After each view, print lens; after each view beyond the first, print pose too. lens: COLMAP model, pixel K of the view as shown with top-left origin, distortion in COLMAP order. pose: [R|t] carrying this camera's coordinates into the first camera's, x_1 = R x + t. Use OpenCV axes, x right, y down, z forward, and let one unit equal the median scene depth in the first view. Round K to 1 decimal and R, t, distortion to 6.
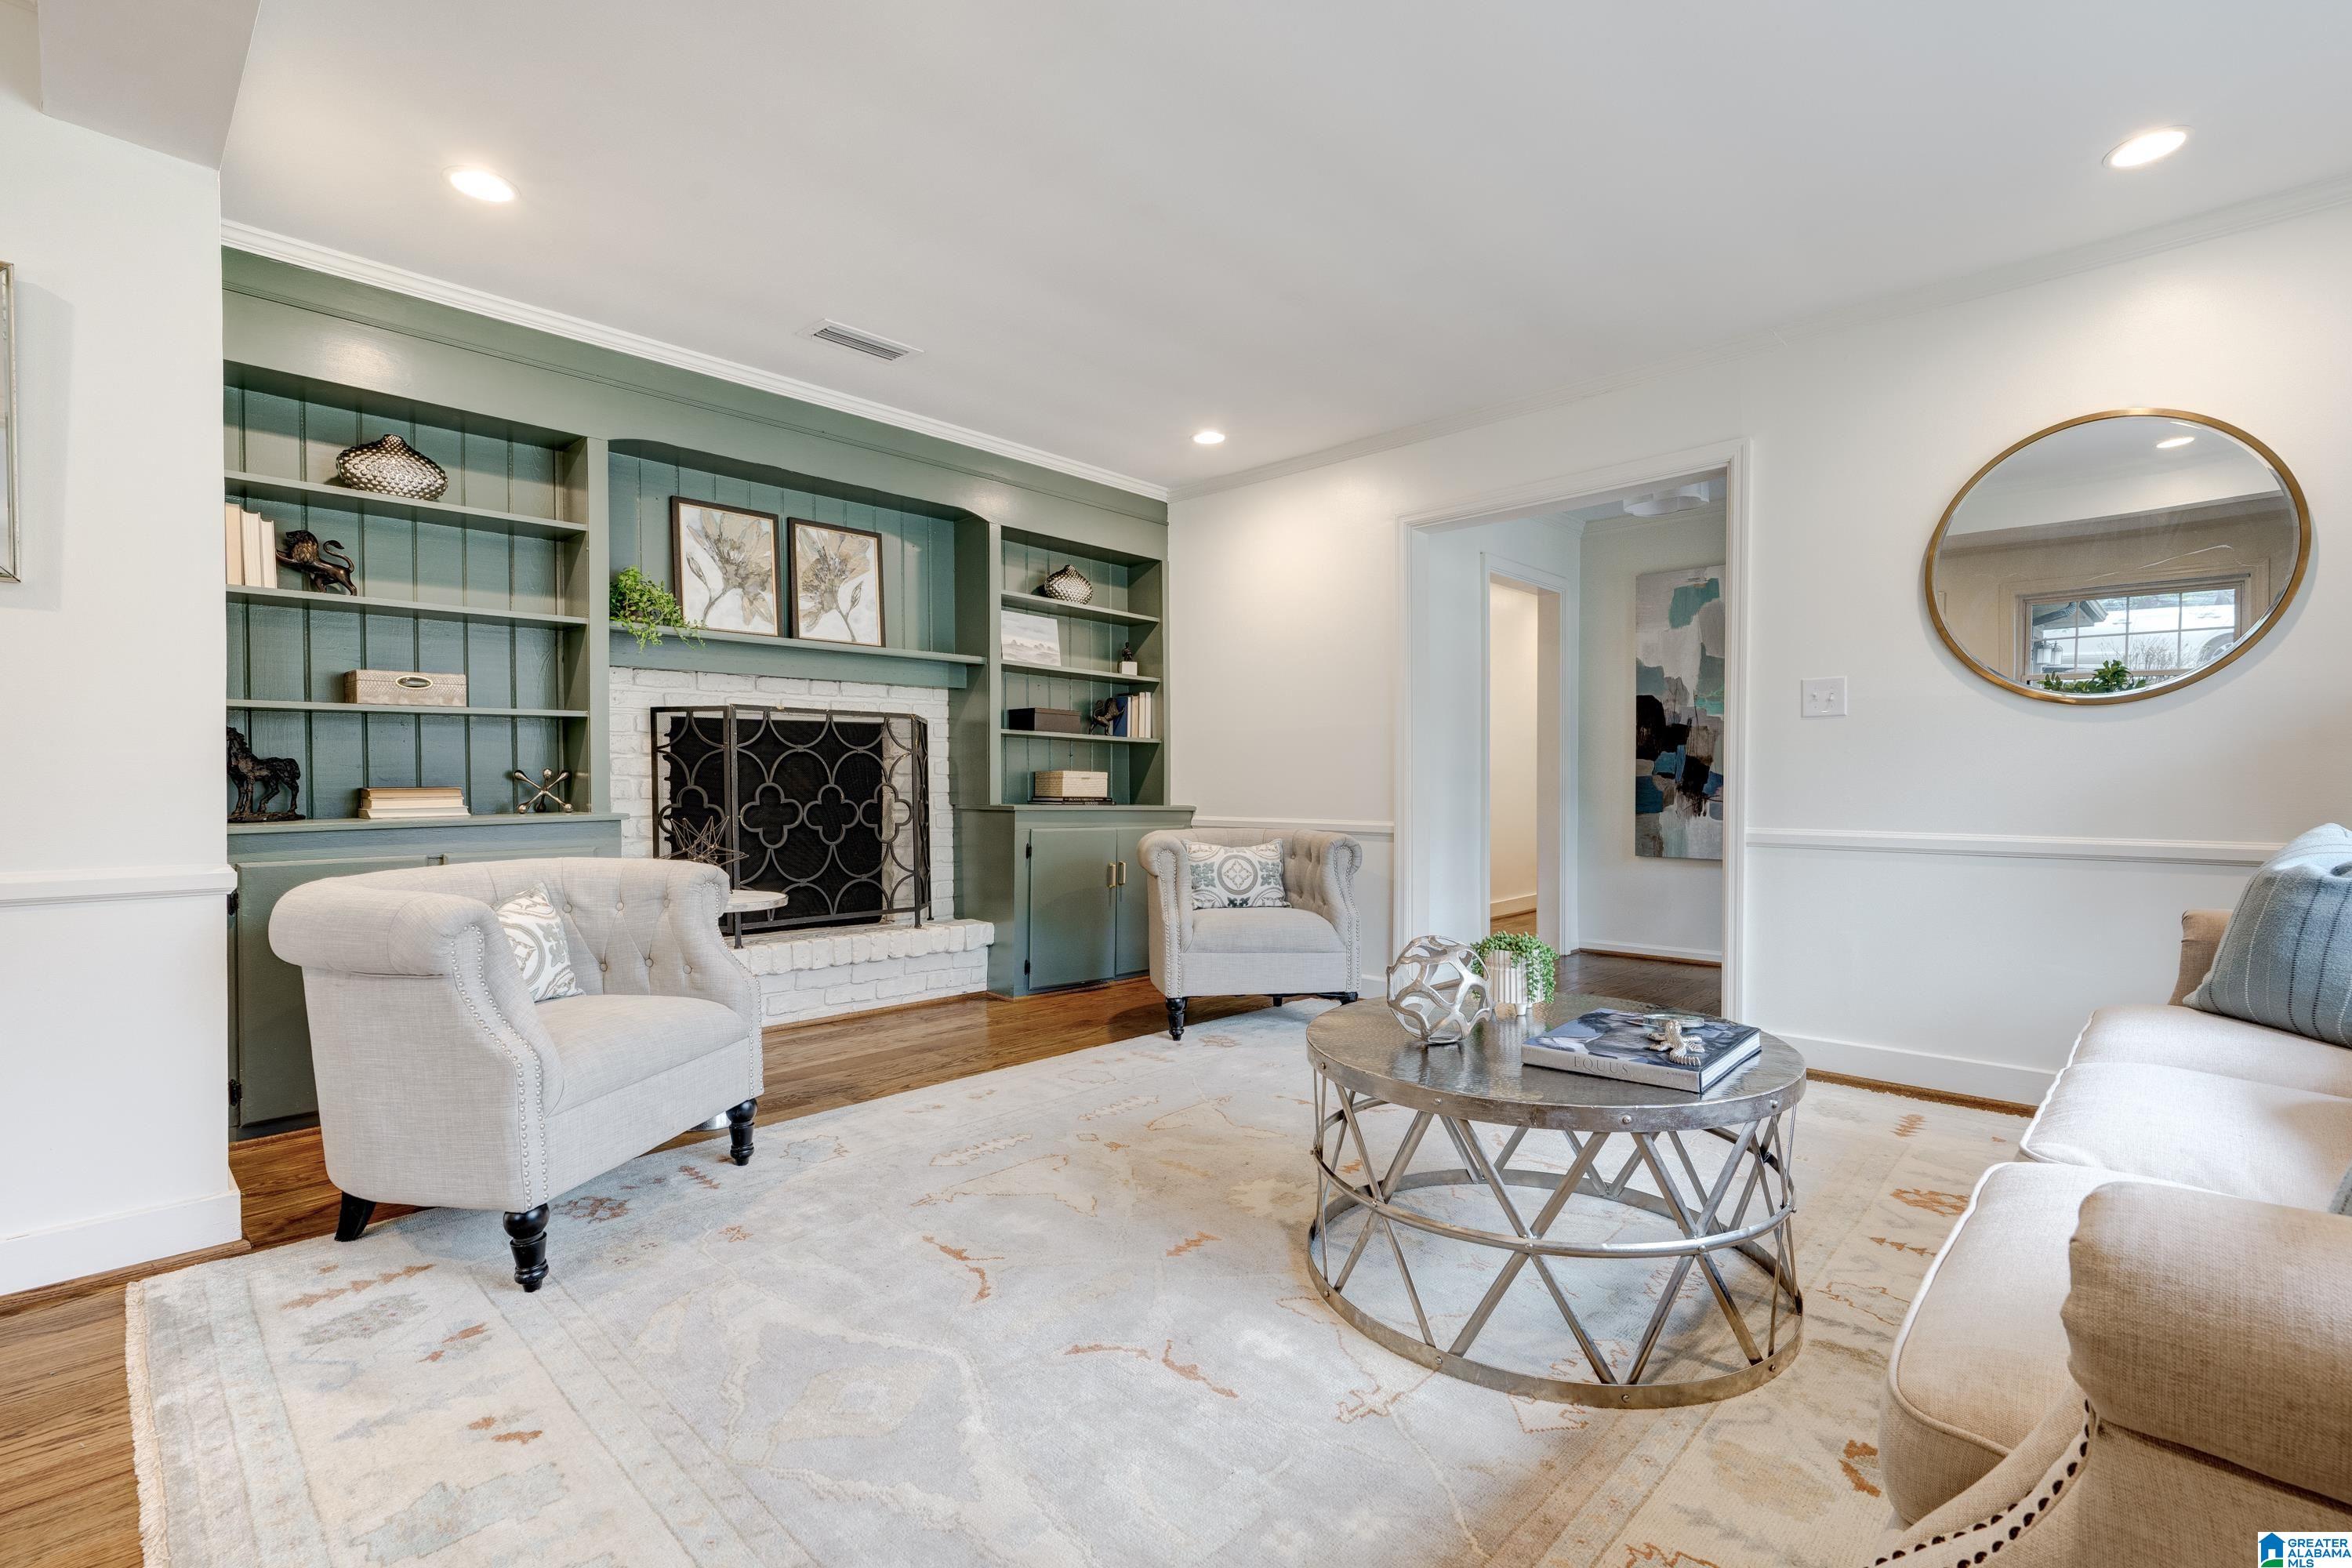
lens RADIAL K [[1059.1, 0, 1184.0], [0, 1059.1, 790.2], [0, 0, 1]] dist [-0.001865, 0.001486]
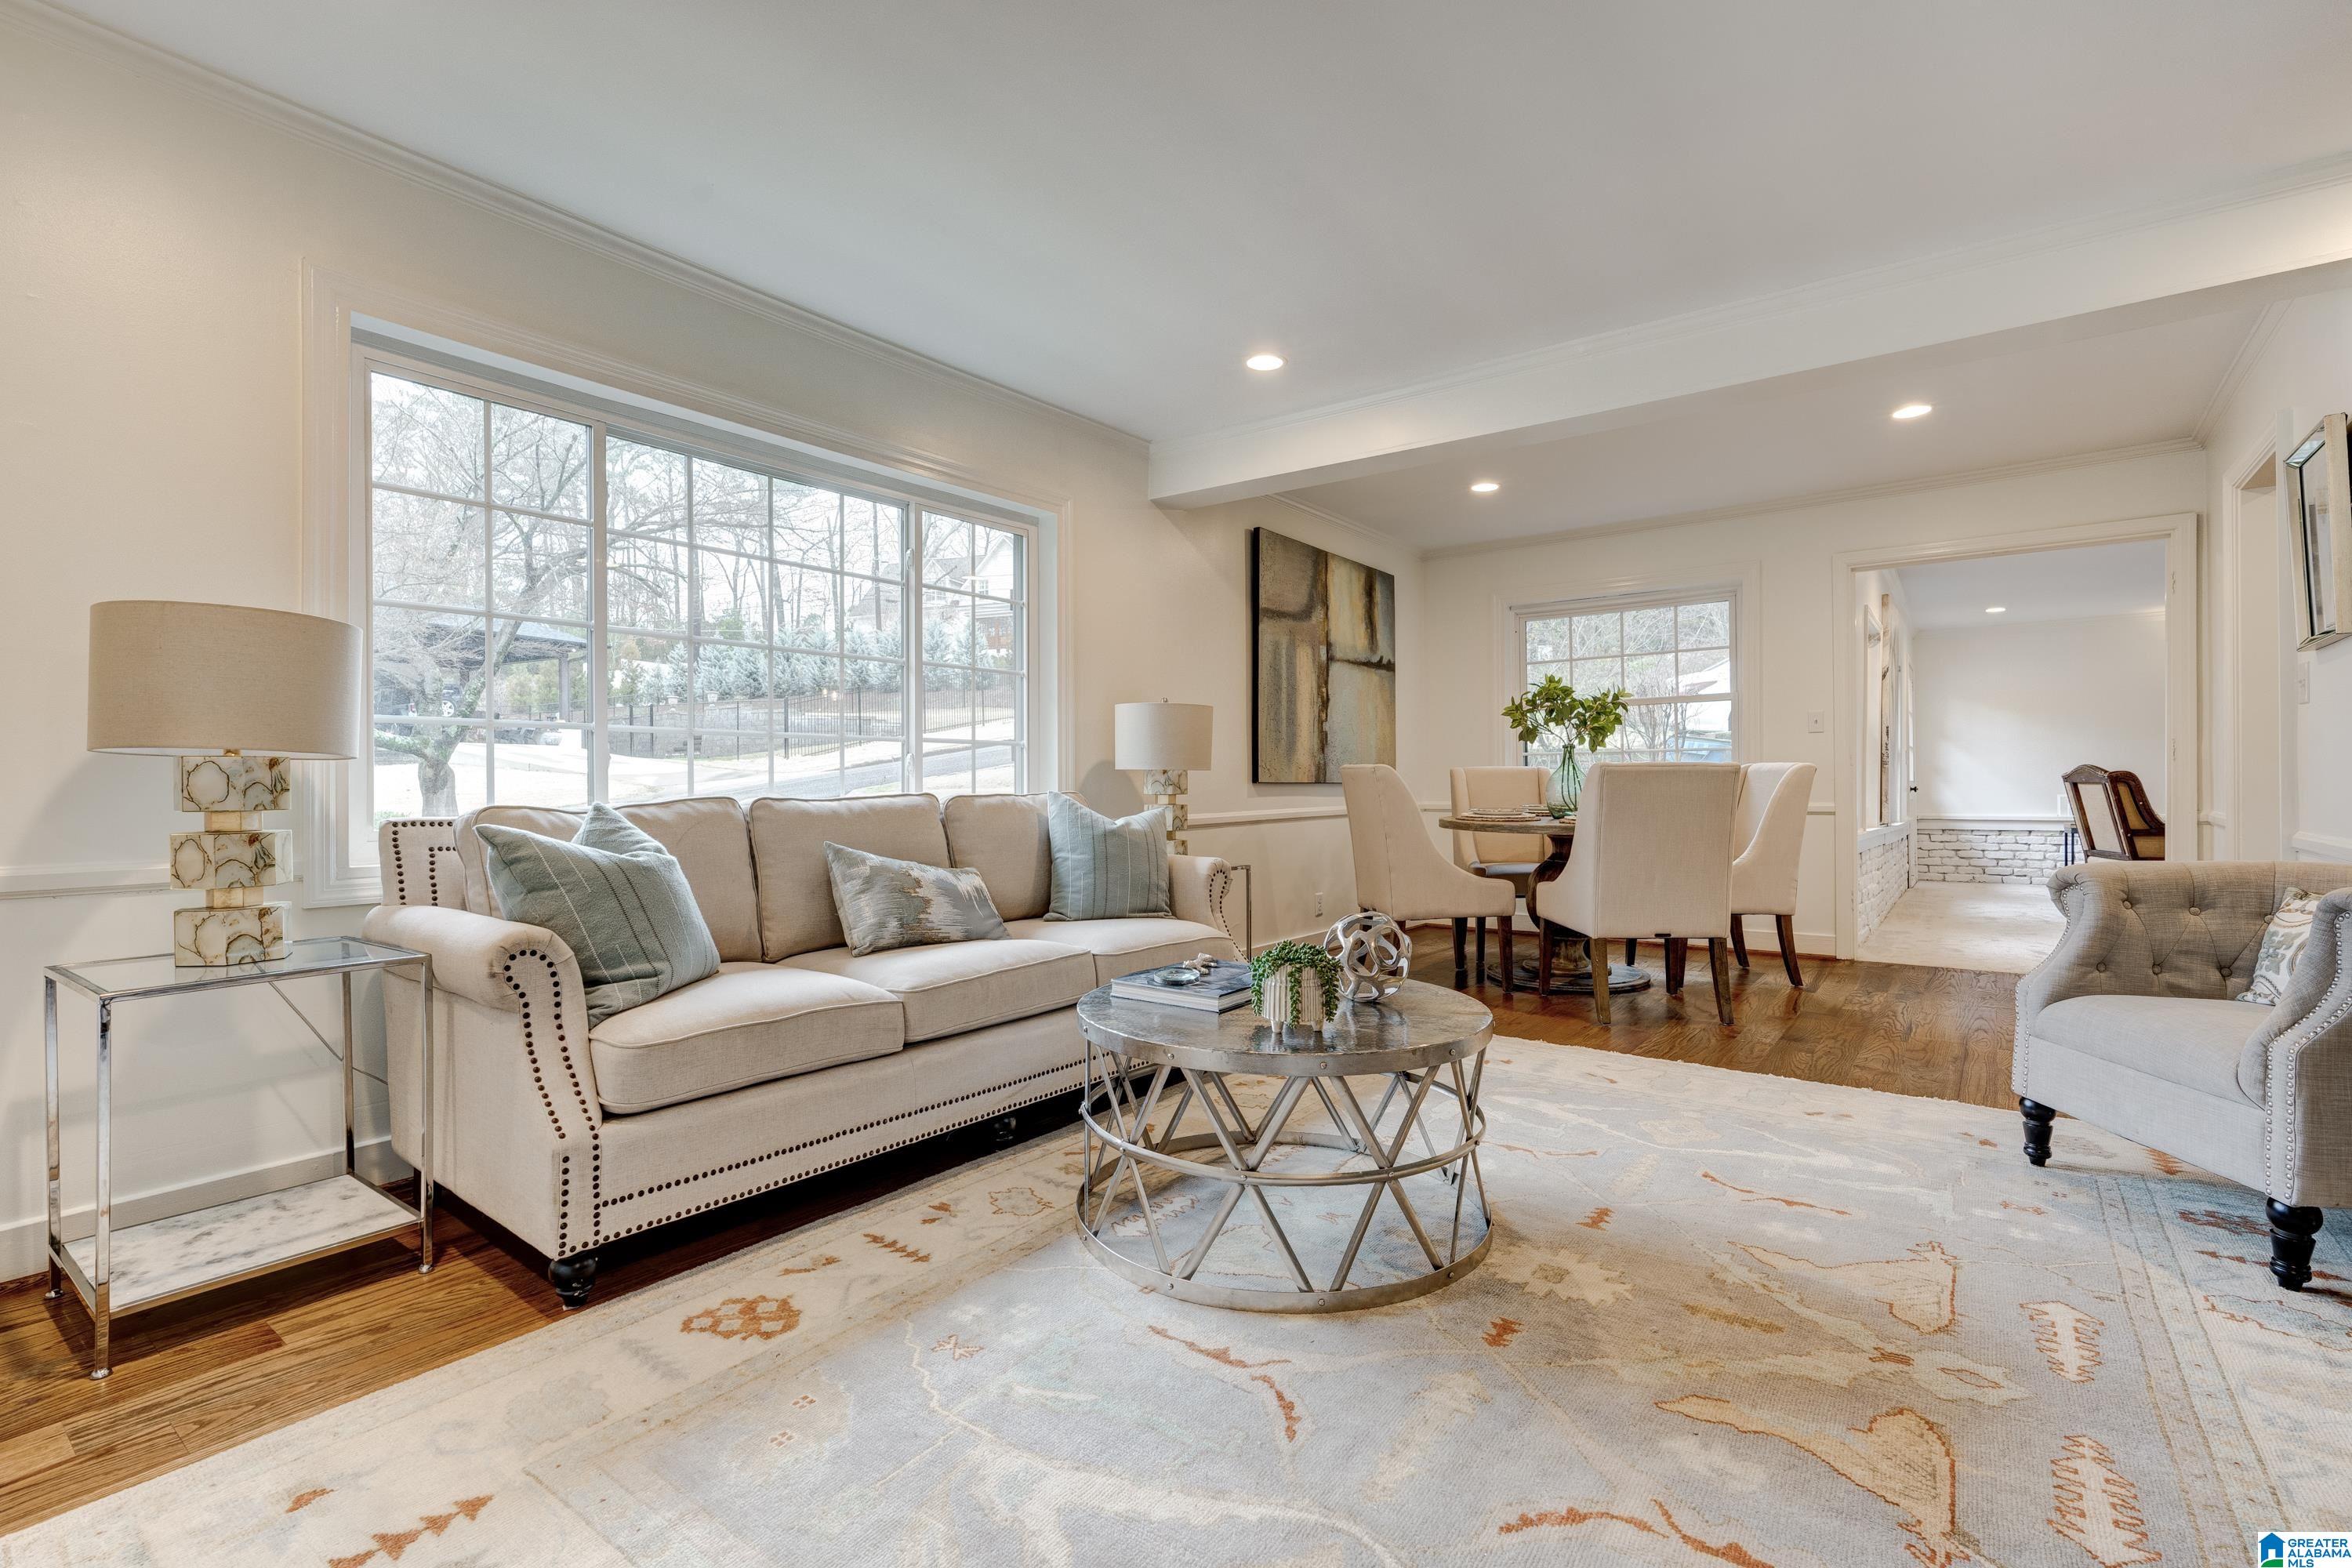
lens RADIAL K [[1059.1, 0, 1173.4], [0, 1059.1, 790.0], [0, 0, 1]] dist [-0.001865, 0.001486]
pose [[-0.993790, 0.003265, -0.111226, 0.556003], [0.001262, 0.999836, 0.018071, -0.015829], [0.111267, 0.017819, -0.993631, 2.043264]]
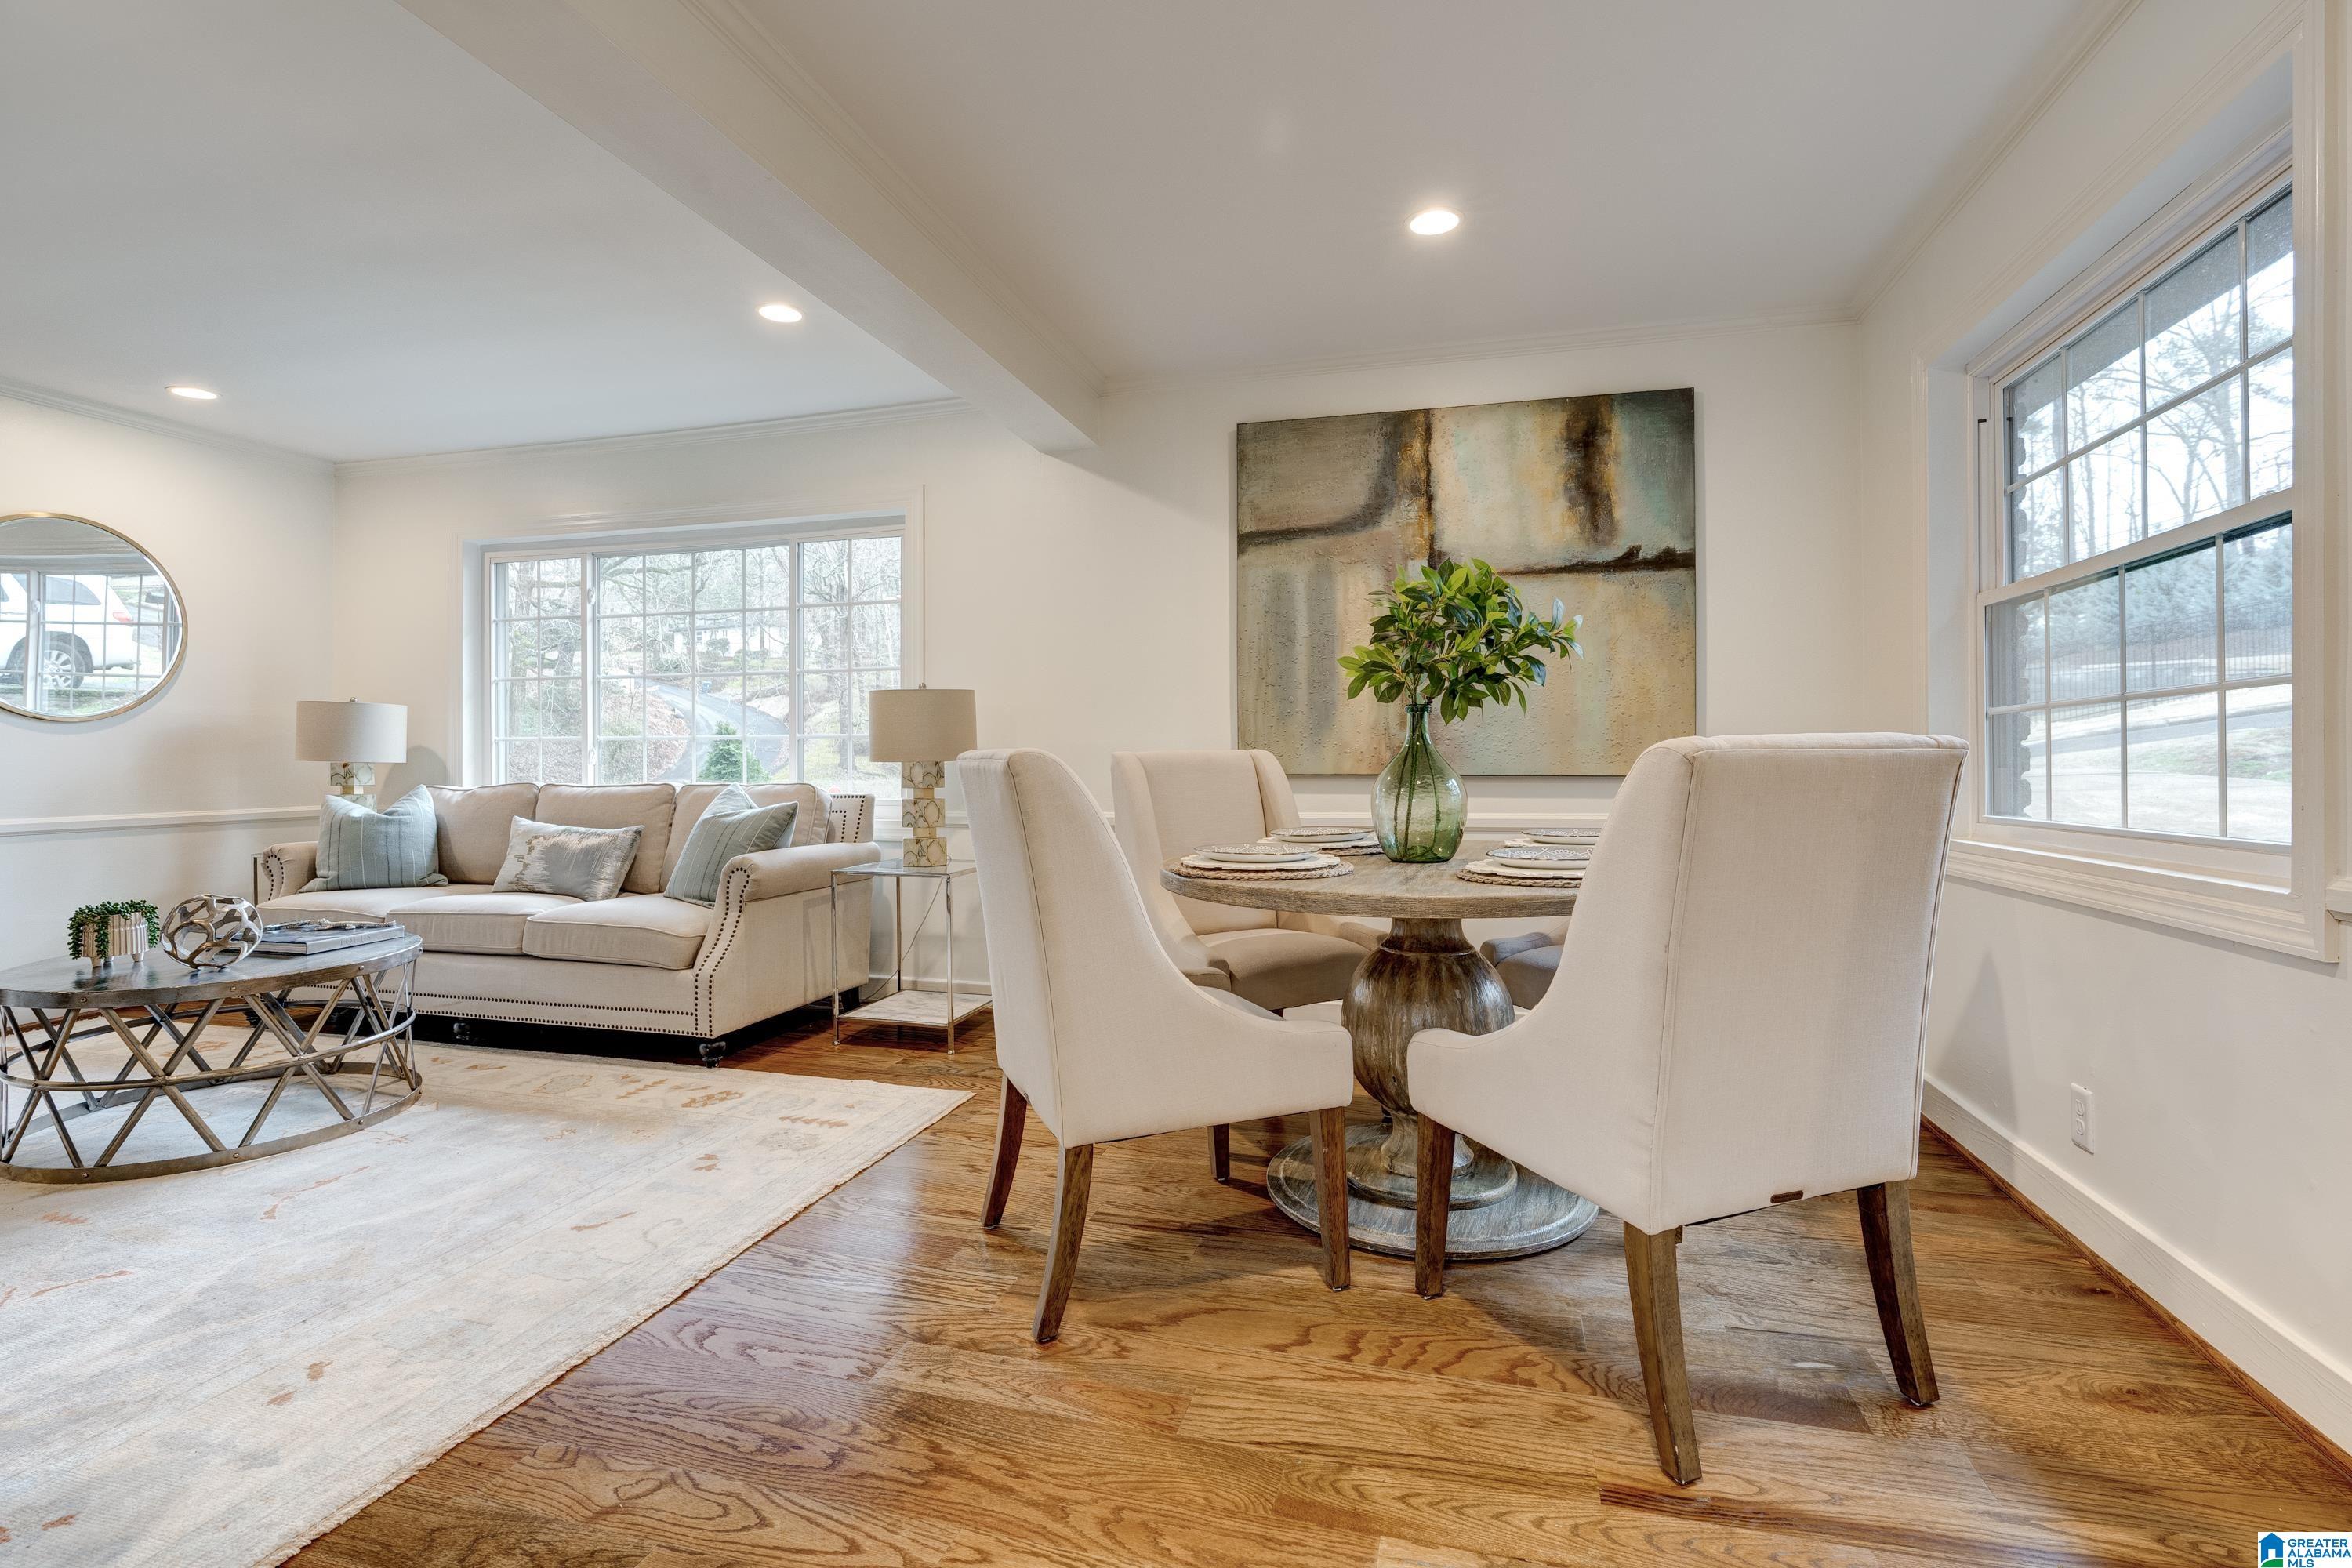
lens RADIAL K [[1059.1, 0, 1187.6], [0, 1059.1, 763.1], [0, 0, 1]] dist [-0.001865, 0.001486]
pose [[-0.481967, 0.000156, 0.876190, -1.502567], [0.013020, 0.999891, 0.006984, -0.019565], [-0.876093, 0.014774, -0.481916, 0.530456]]
